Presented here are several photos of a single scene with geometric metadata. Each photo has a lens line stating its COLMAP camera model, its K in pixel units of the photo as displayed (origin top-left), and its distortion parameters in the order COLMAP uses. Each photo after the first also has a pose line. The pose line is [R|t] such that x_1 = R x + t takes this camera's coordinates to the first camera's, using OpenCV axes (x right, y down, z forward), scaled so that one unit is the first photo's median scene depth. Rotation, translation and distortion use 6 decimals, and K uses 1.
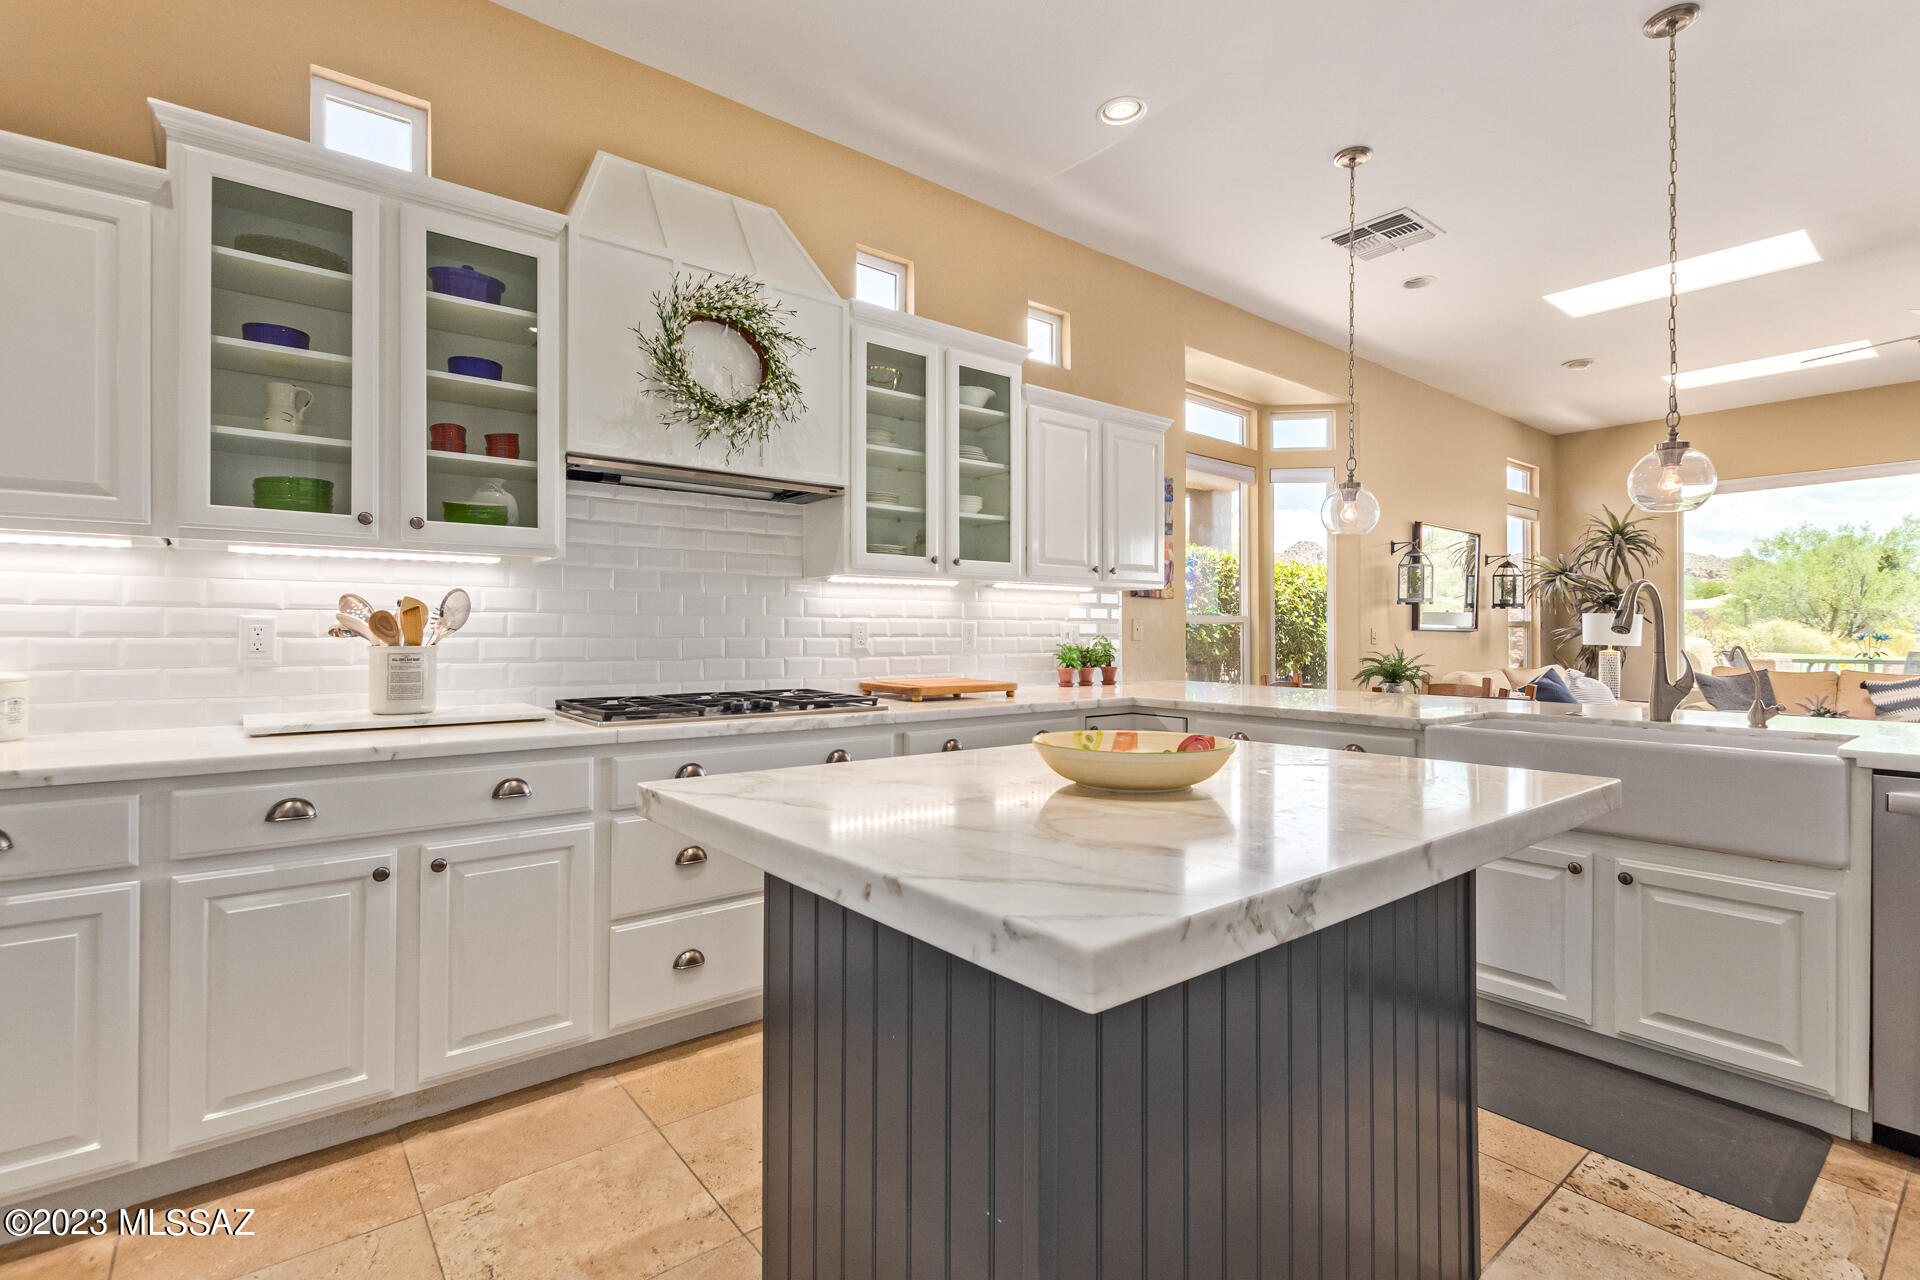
lens RADIAL K [[879.0, 0, 955.7], [0, 879.0, 628.5], [0, 0, 1]] dist [0.001222, 0.000084]
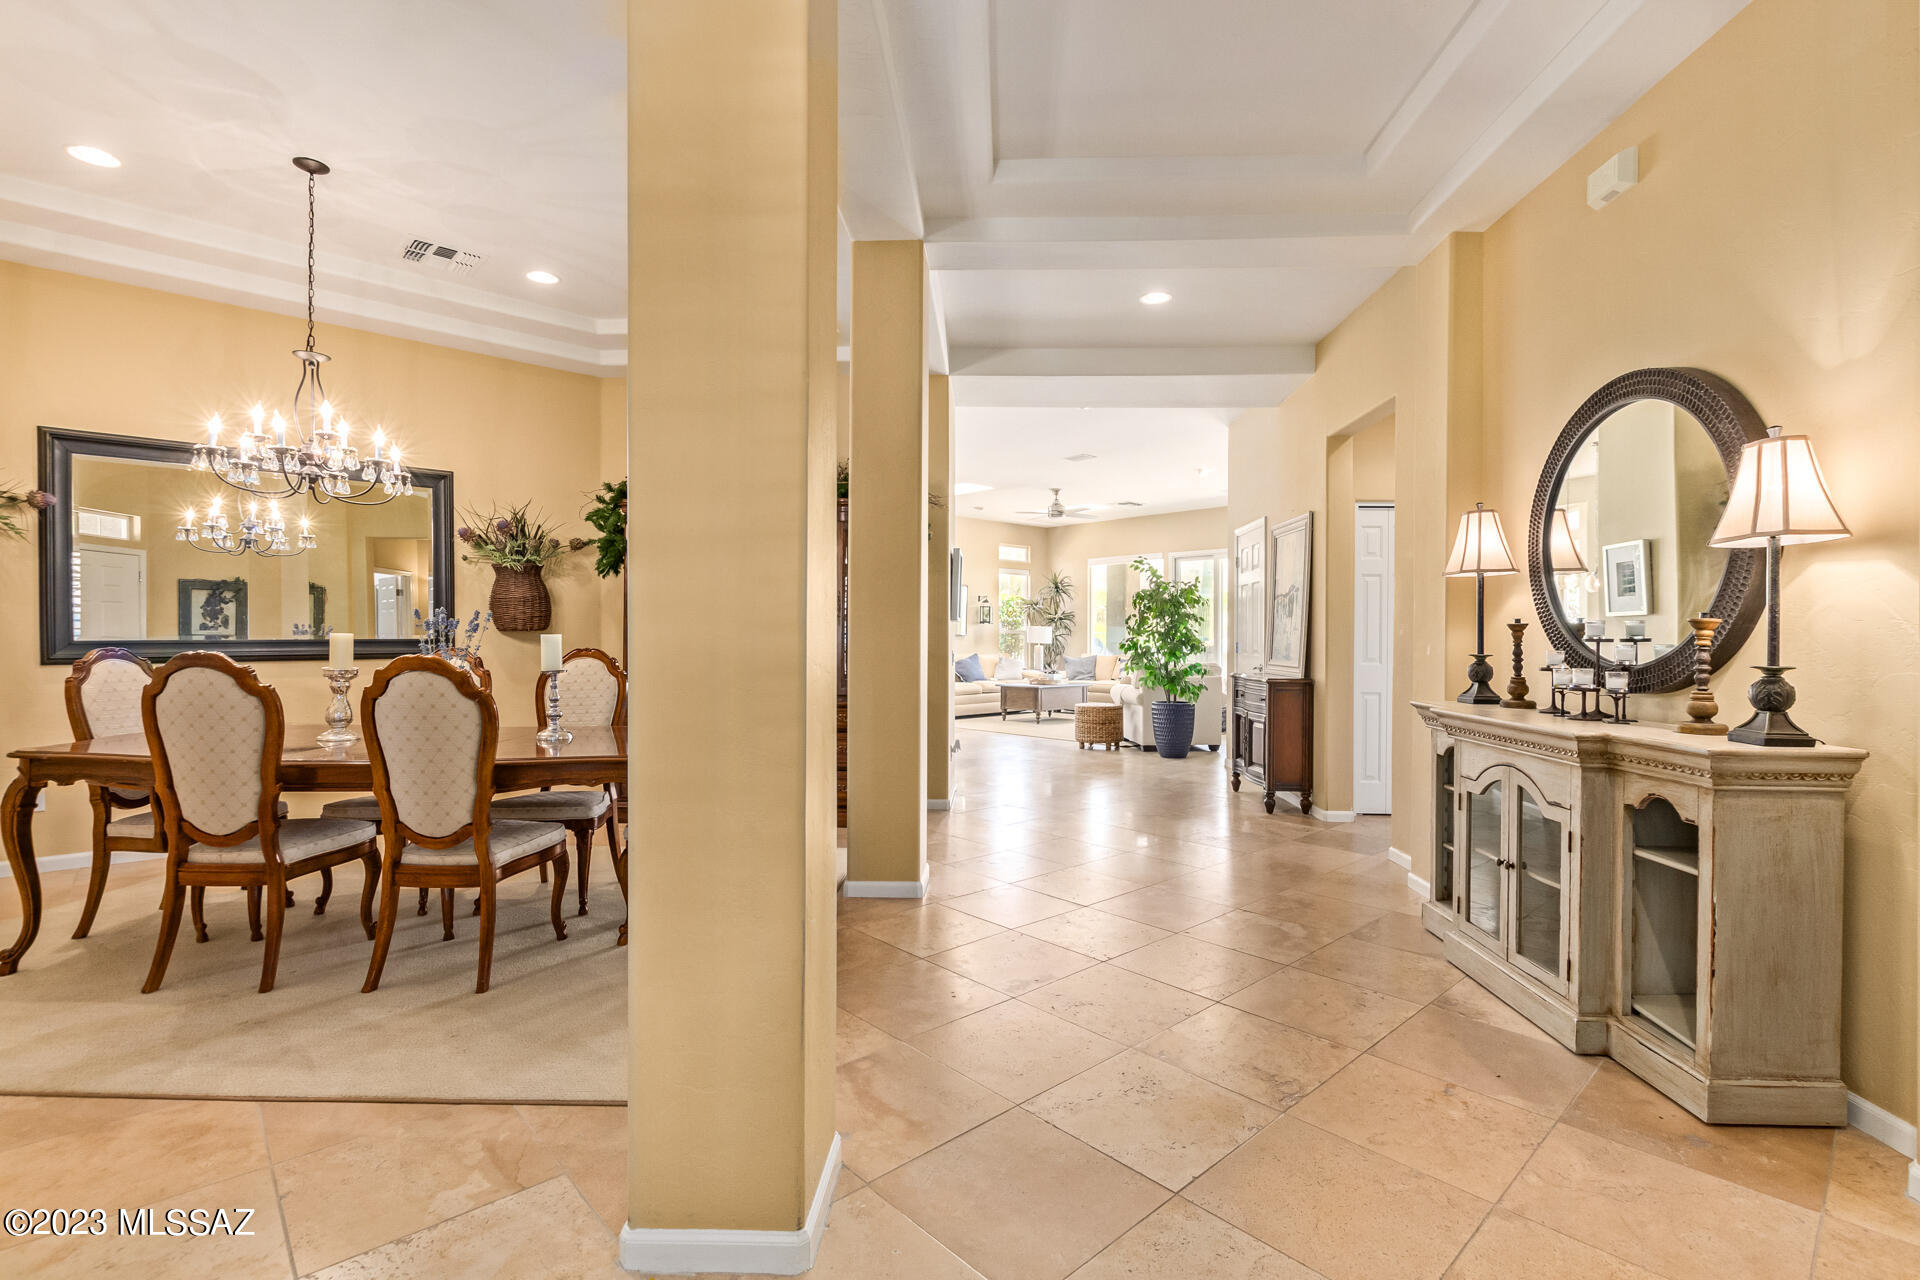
lens RADIAL K [[879.8, 0, 960.0], [0, 879.8, 640.0], [0, 0, 1]] dist [-0.013169, -0.000277]
pose [[0.998064, -0.002685, 0.062141, 0.524392], [0.001956, 0.999929, 0.011787, -0.012151], [-0.062168, -0.011643, 0.997998, -1.064392]]
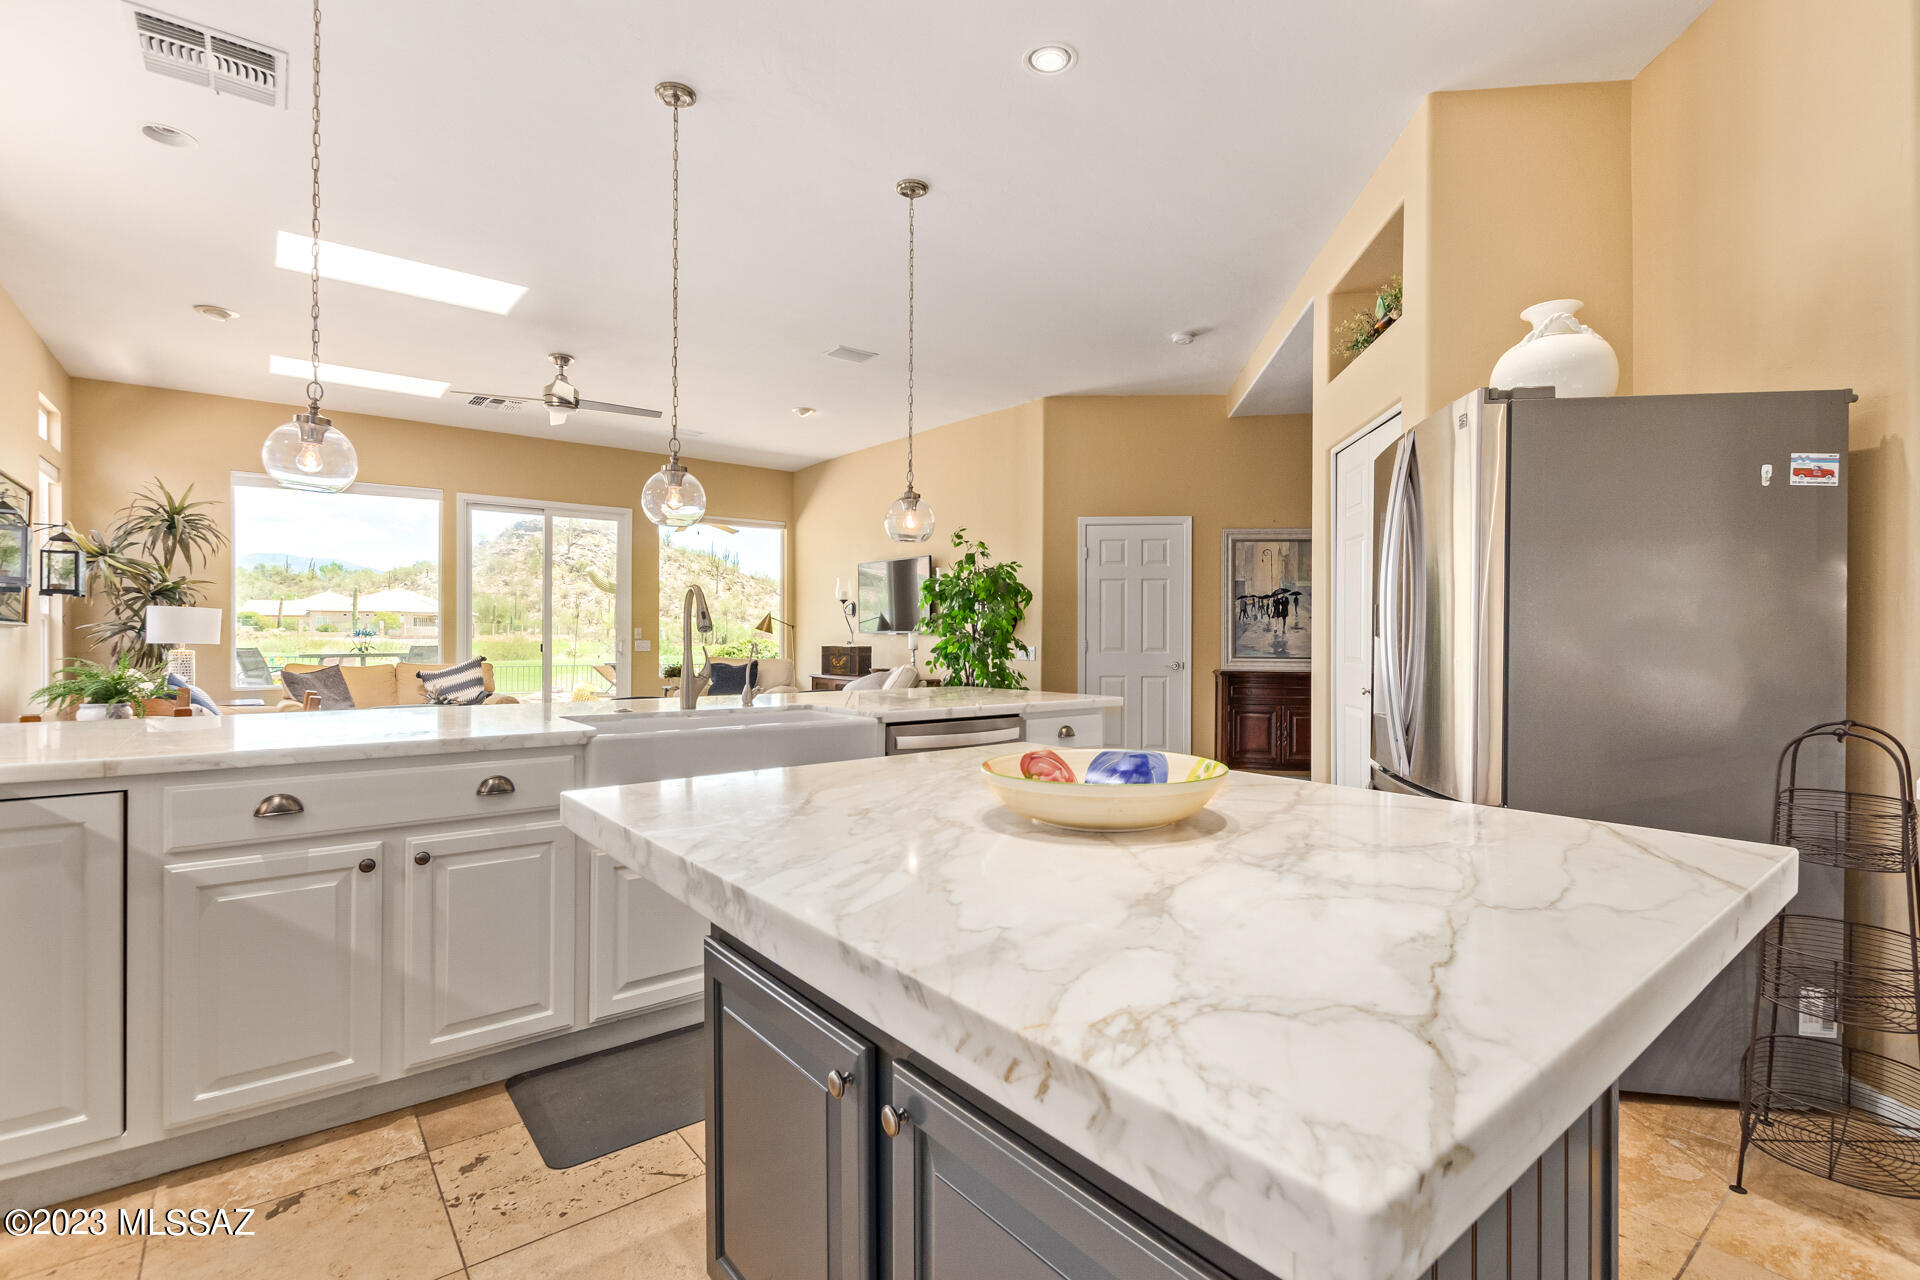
lens RADIAL K [[889.4, 0, 966.9], [0, 889.4, 634.9], [0, 0, 1]] dist [0.000236, 0.000193]
pose [[0.004350, -0.003042, 0.999986, -0.147340], [-0.009188, 0.999953, 0.003082, 0.000866], [-0.999948, -0.009202, 0.004322, 0.266948]]
